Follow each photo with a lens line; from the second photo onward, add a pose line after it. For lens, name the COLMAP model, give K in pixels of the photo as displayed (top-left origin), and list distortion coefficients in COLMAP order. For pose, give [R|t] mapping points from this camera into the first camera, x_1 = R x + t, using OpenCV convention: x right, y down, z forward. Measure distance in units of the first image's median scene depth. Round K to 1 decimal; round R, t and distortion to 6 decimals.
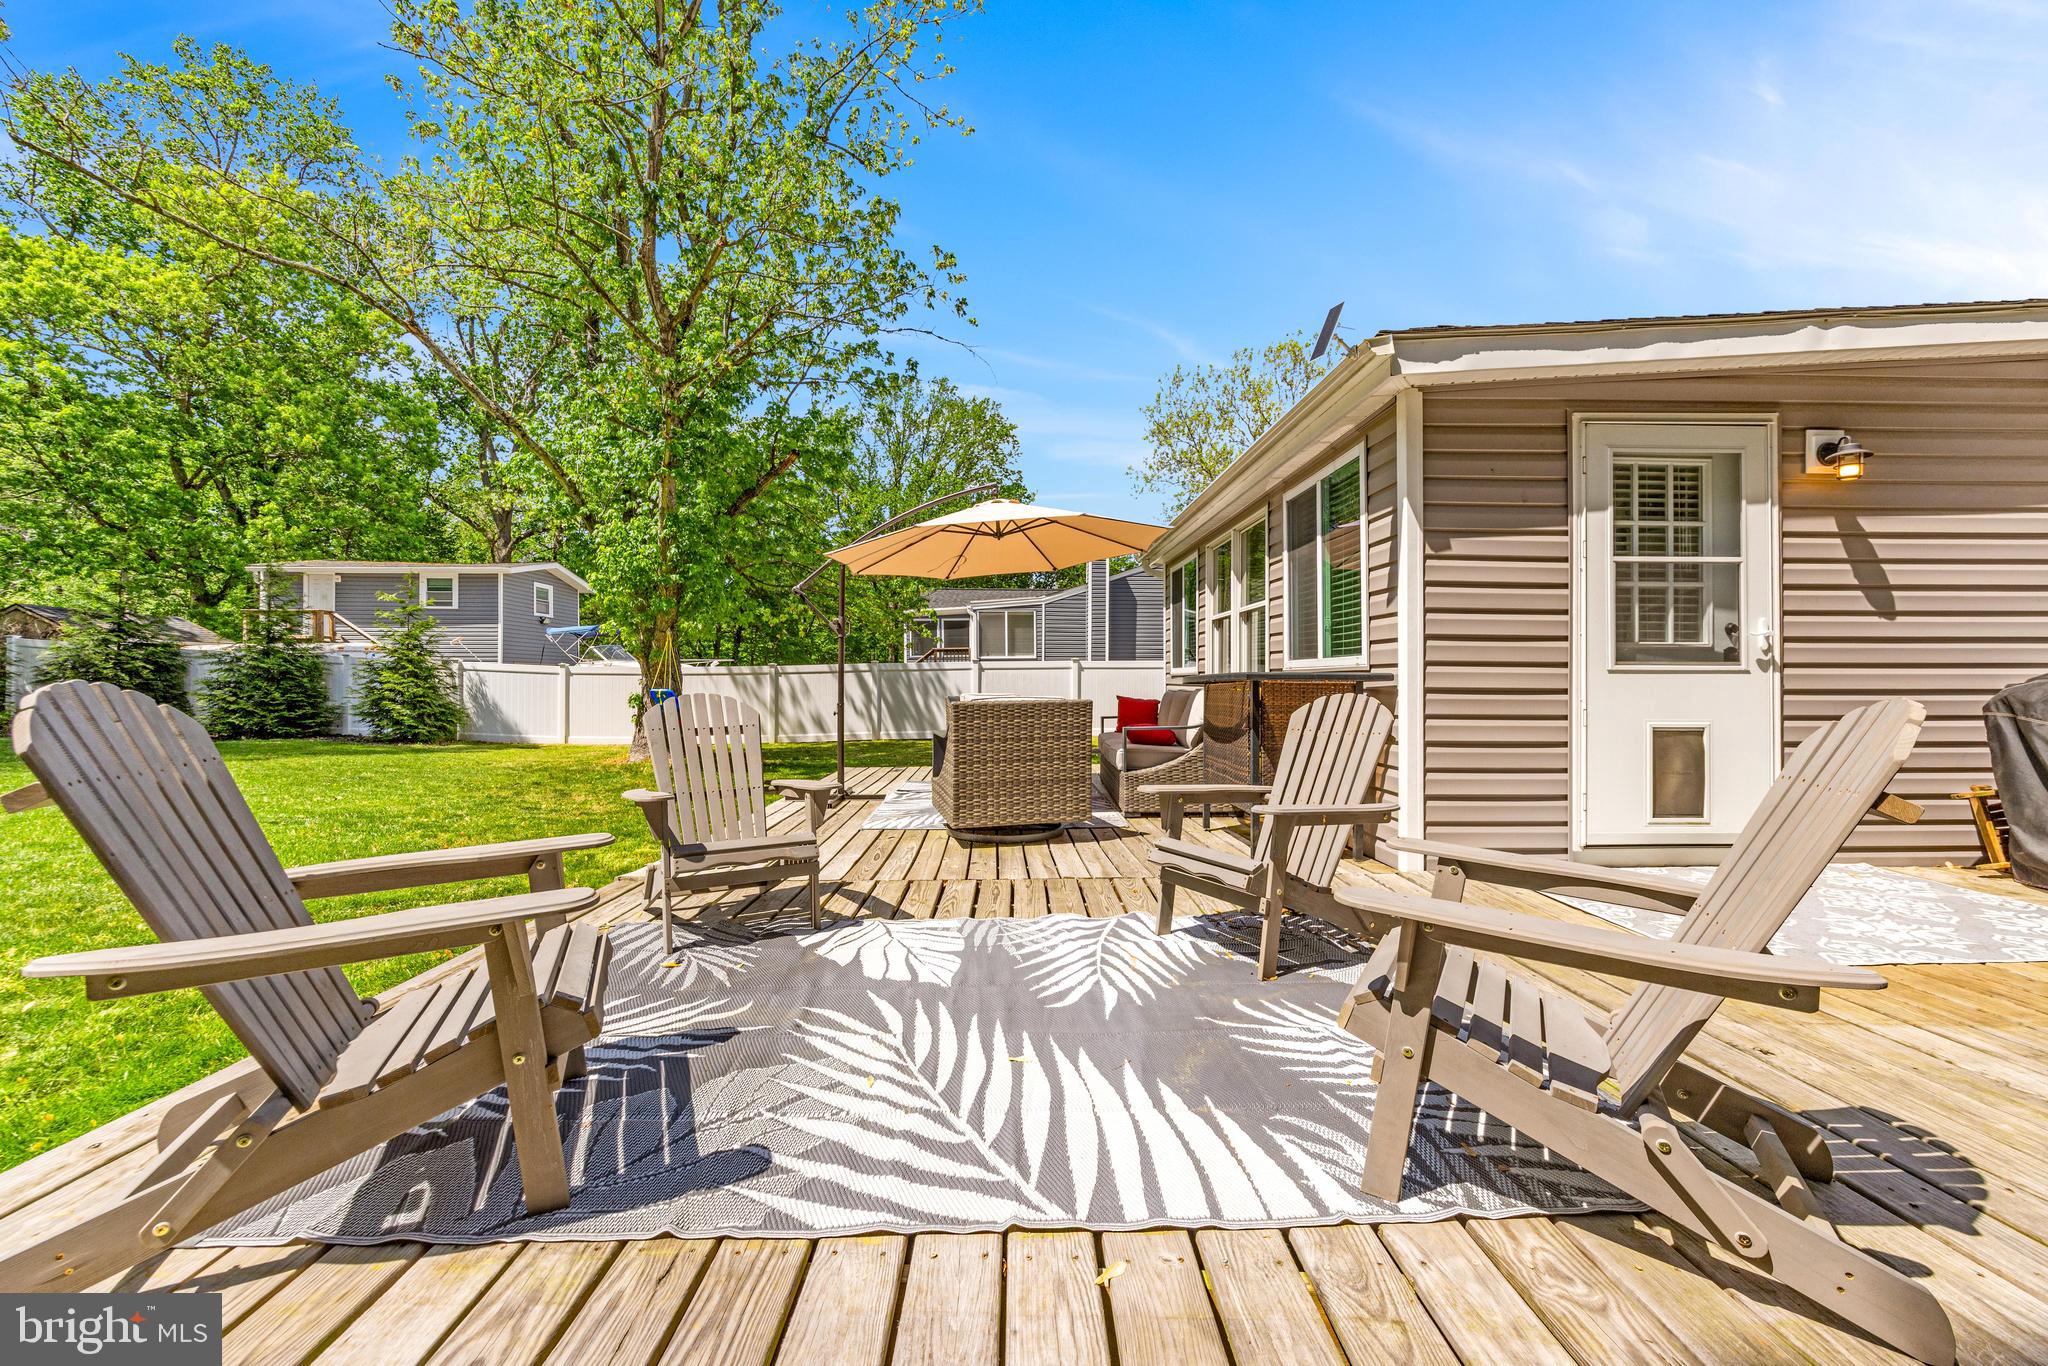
lens RADIAL K [[786.9, 0, 1007.5], [0, 786.9, 693.4], [0, 0, 1]] dist [-0.001990, 0.000538]
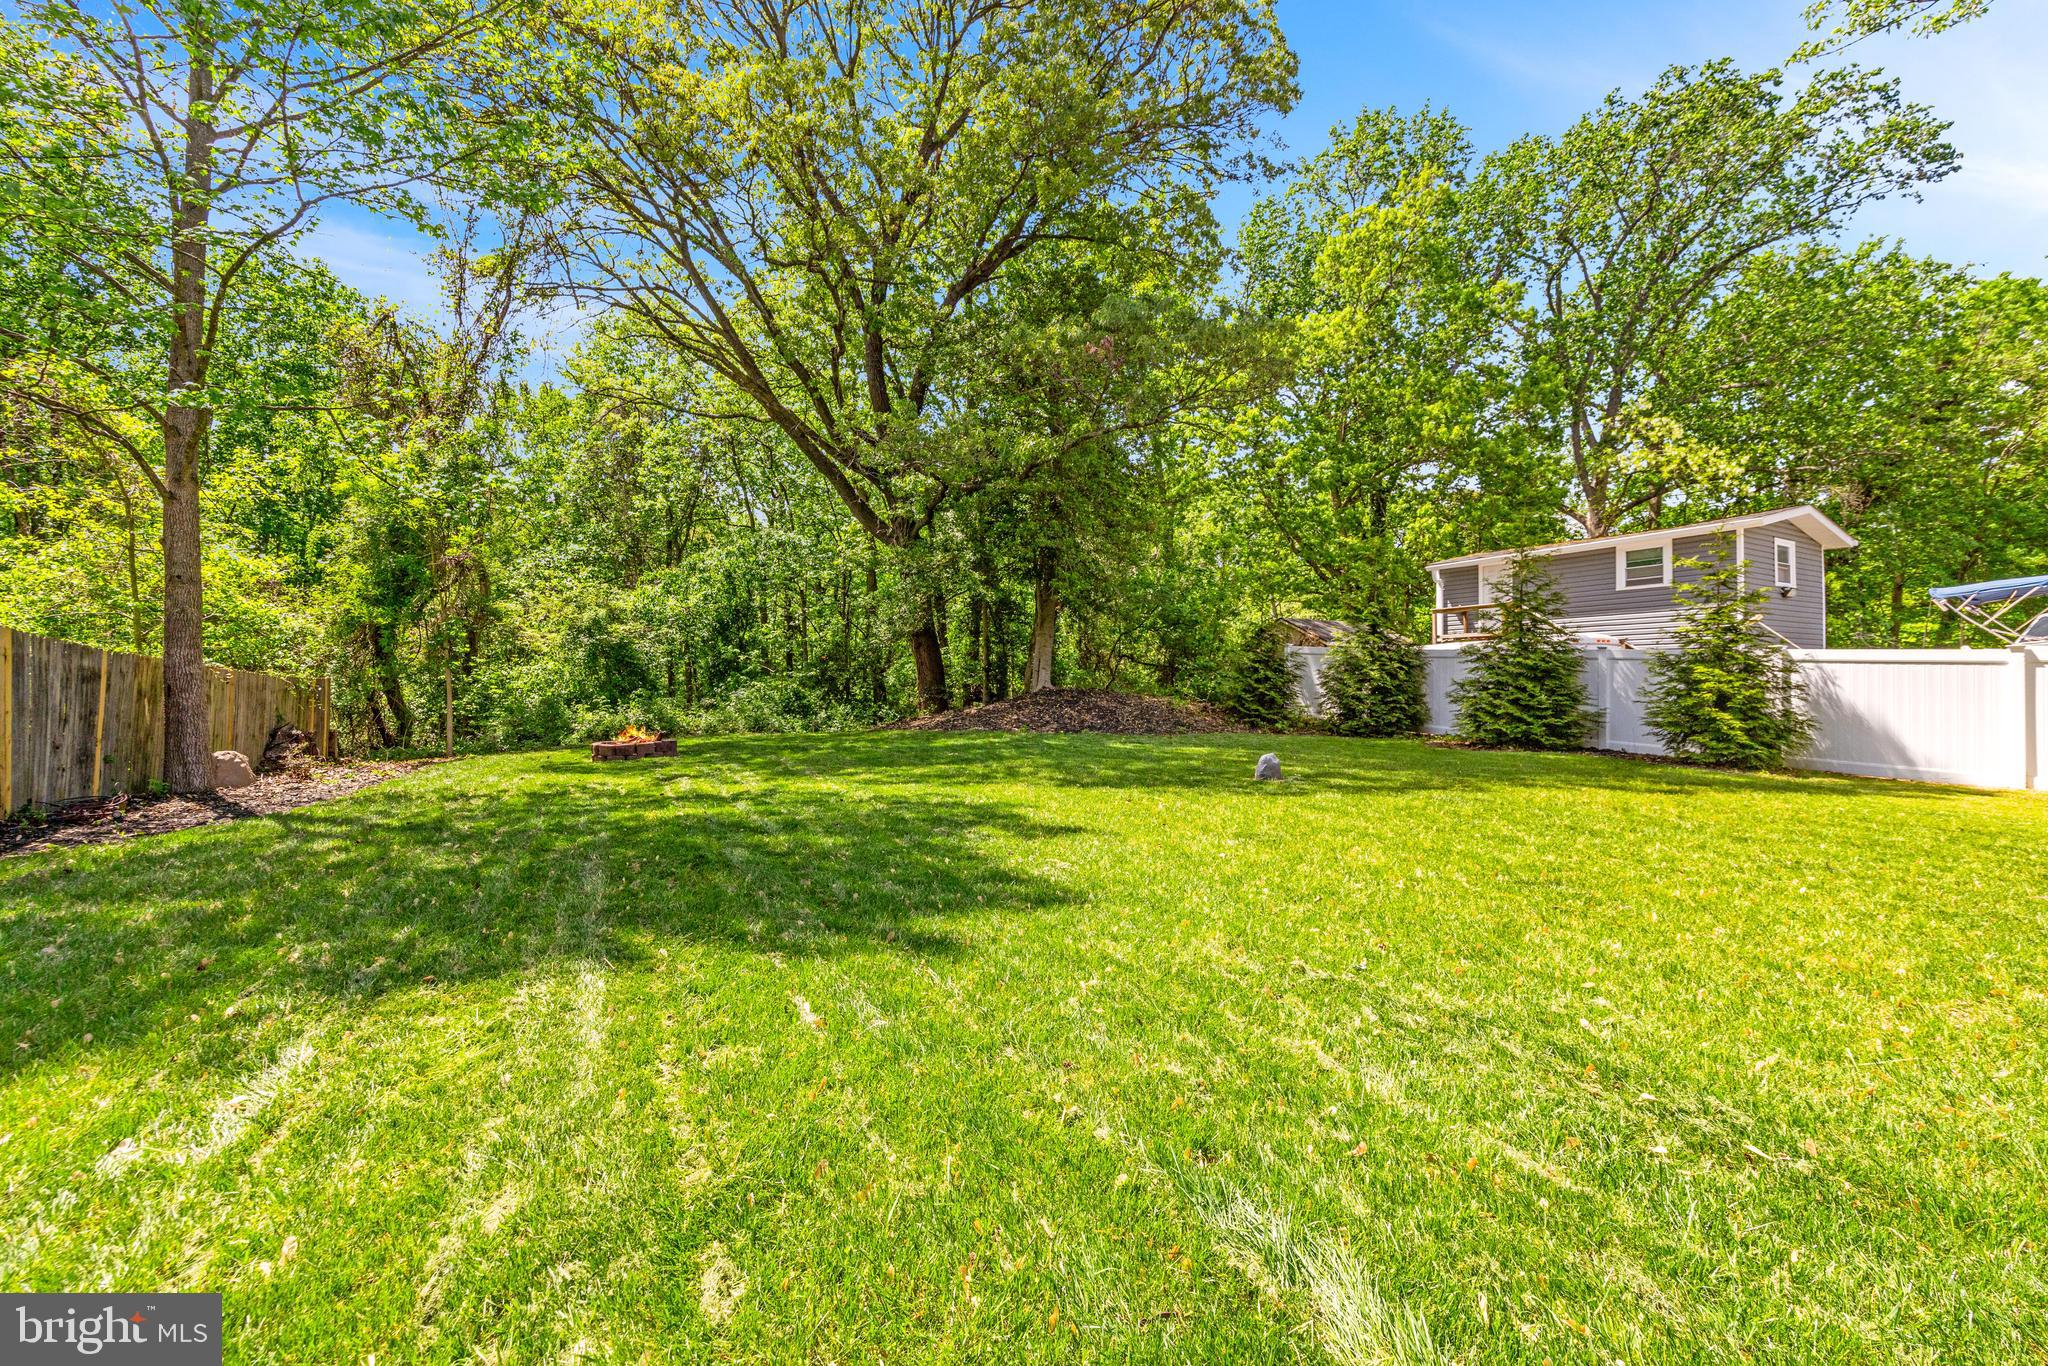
lens RADIAL K [[786.9, 0, 1020.5], [0, 786.9, 691.2], [0, 0, 1]] dist [-0.001990, 0.000538]
pose [[0.465520, 0.002460, -0.885034, -1.910027], [-0.009650, 0.999951, -0.002296, 0.011066], [0.884985, 0.009609, 0.465521, 0.567592]]
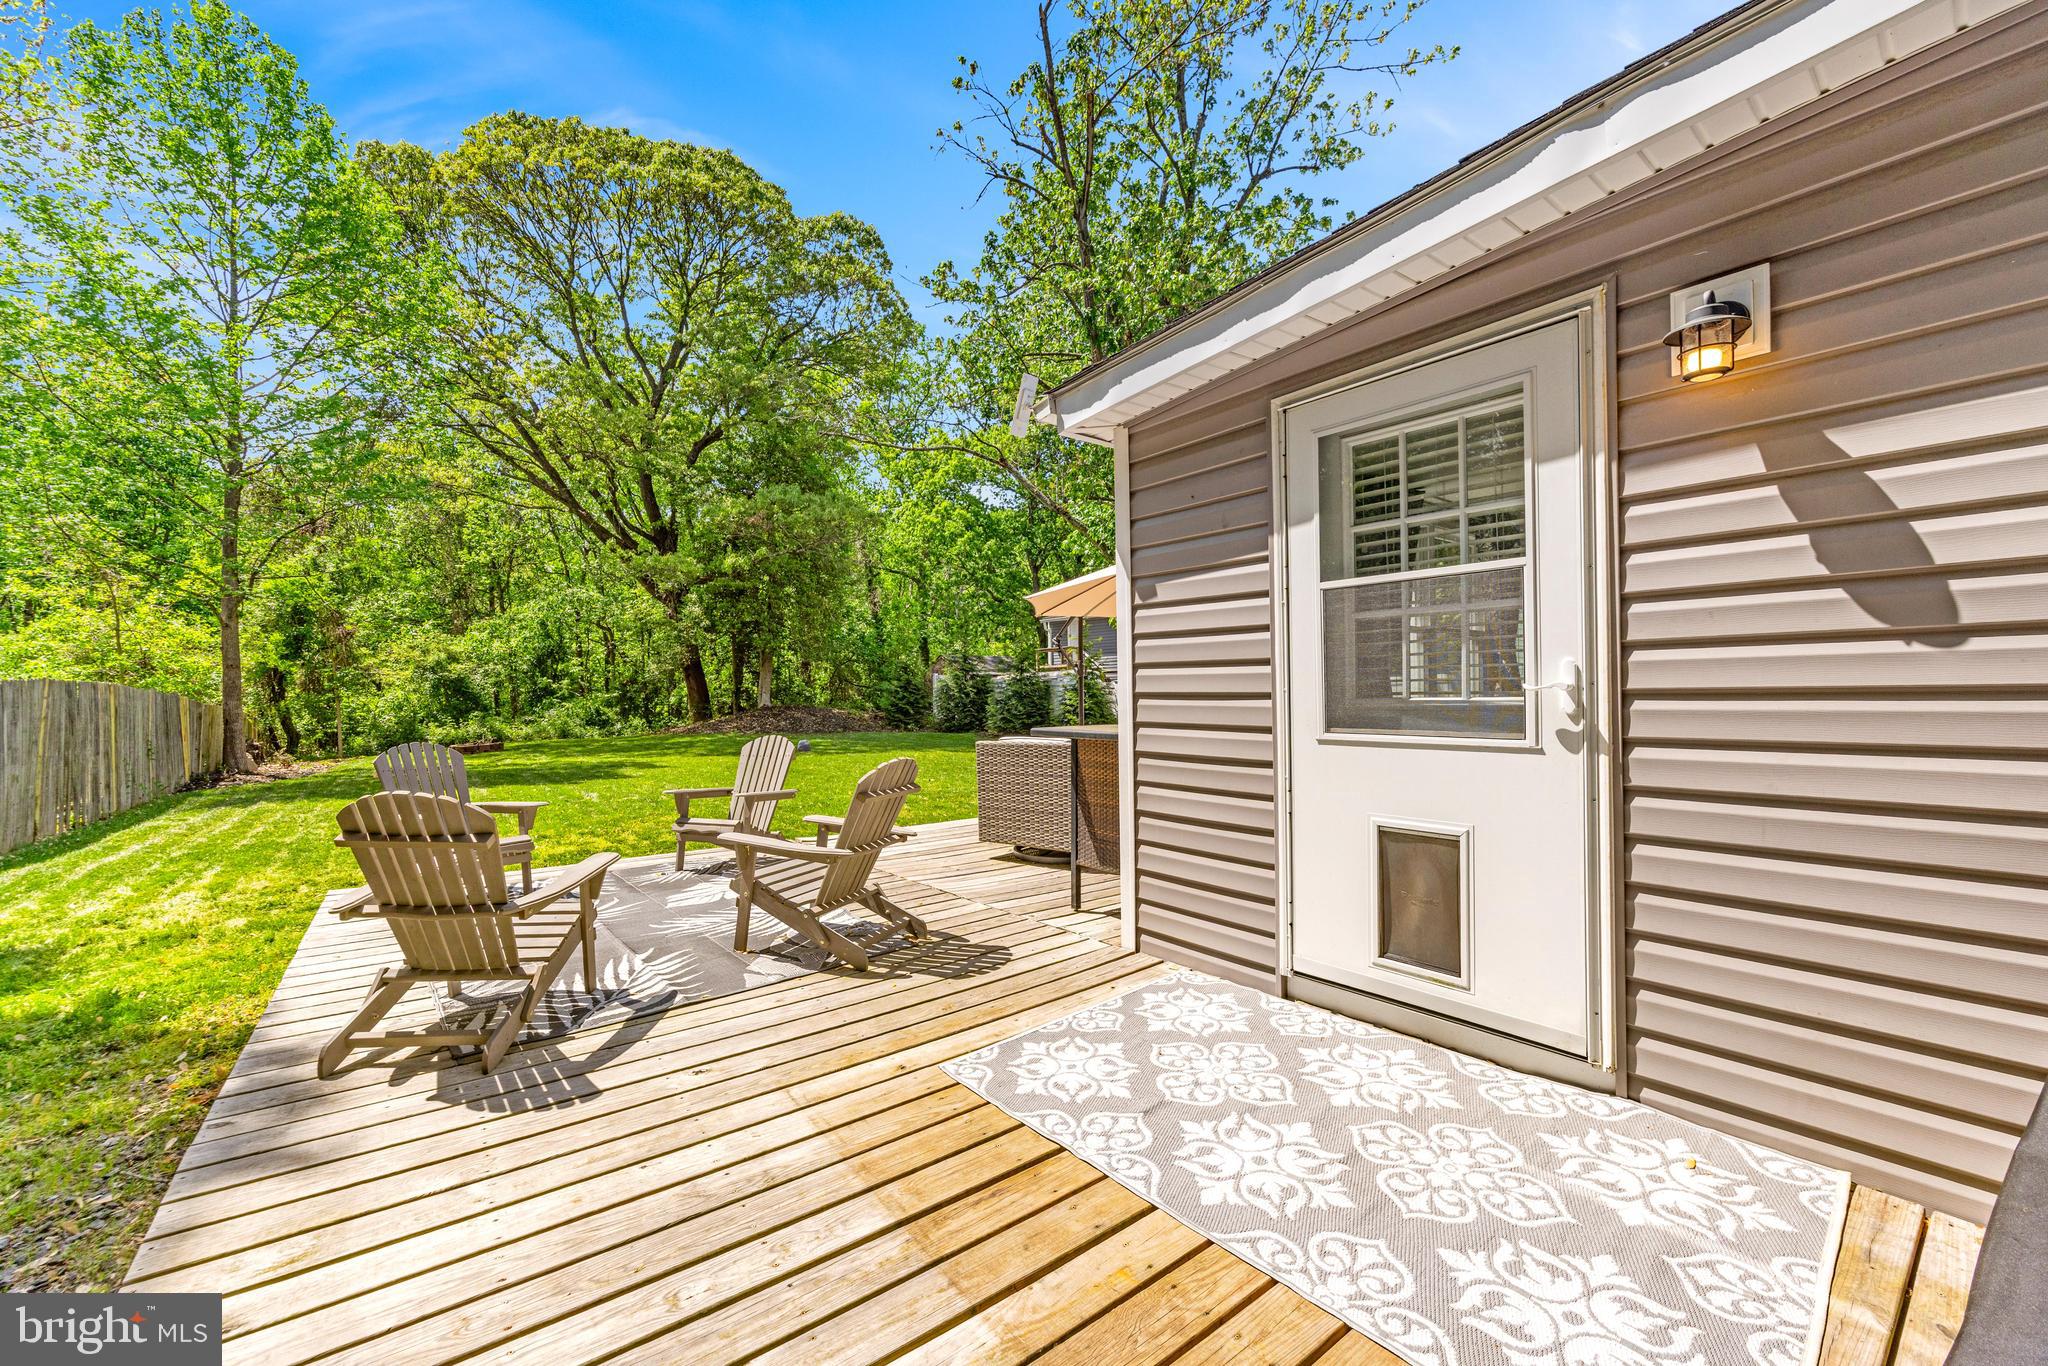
lens RADIAL K [[786.9, 0, 1024.1], [0, 786.9, 710.6], [0, 0, 1]] dist [-0.001990, 0.000538]
pose [[0.611971, 0.008386, -0.790836, 1.168378], [0.006383, 0.999859, 0.015541, -0.069073], [0.790854, -0.014558, 0.611831, 0.337103]]
